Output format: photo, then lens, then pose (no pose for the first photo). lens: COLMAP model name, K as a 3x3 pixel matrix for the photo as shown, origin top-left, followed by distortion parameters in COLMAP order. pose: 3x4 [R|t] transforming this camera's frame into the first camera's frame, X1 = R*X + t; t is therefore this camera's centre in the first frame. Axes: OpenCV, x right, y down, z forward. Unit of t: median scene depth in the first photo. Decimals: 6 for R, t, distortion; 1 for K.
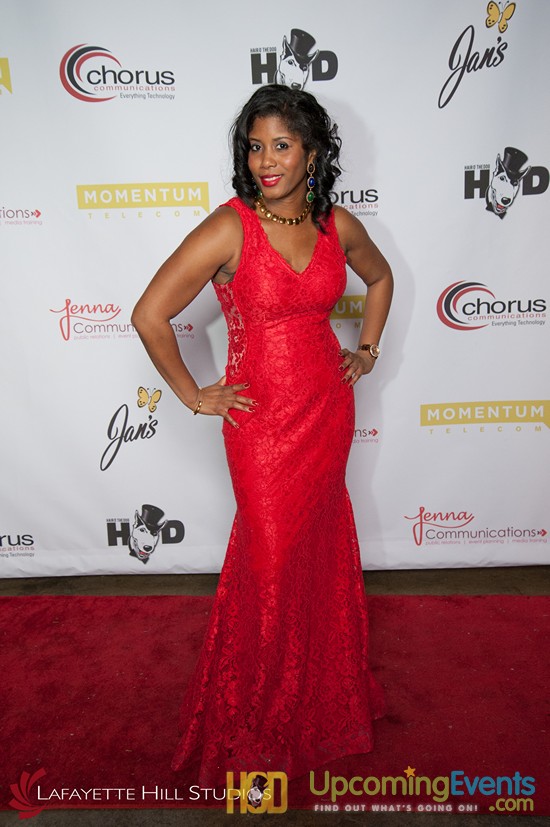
lens RADIAL K [[829.1, 0, 280.7], [0, 829.1, 416.2], [0, 0, 1]] dist [0.152717, 0.000000]
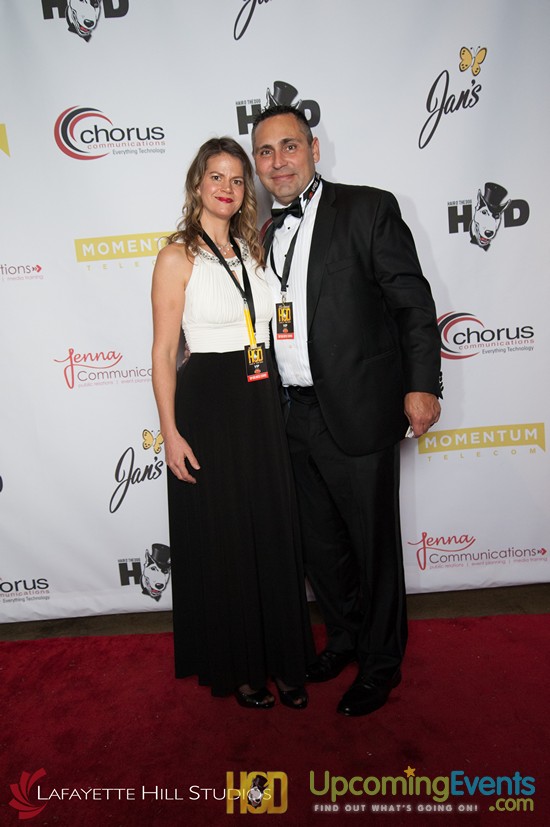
lens RADIAL K [[729.8, 0, 280.9], [0, 729.8, 418.3], [0, 0, 1]] dist [0.082604, 0.029181]
pose [[0.998716, -0.050627, 0.001787, -0.001530], [0.050653, 0.998506, -0.020498, -0.022605], [-0.000746, 0.020562, 0.999788, 0.098594]]
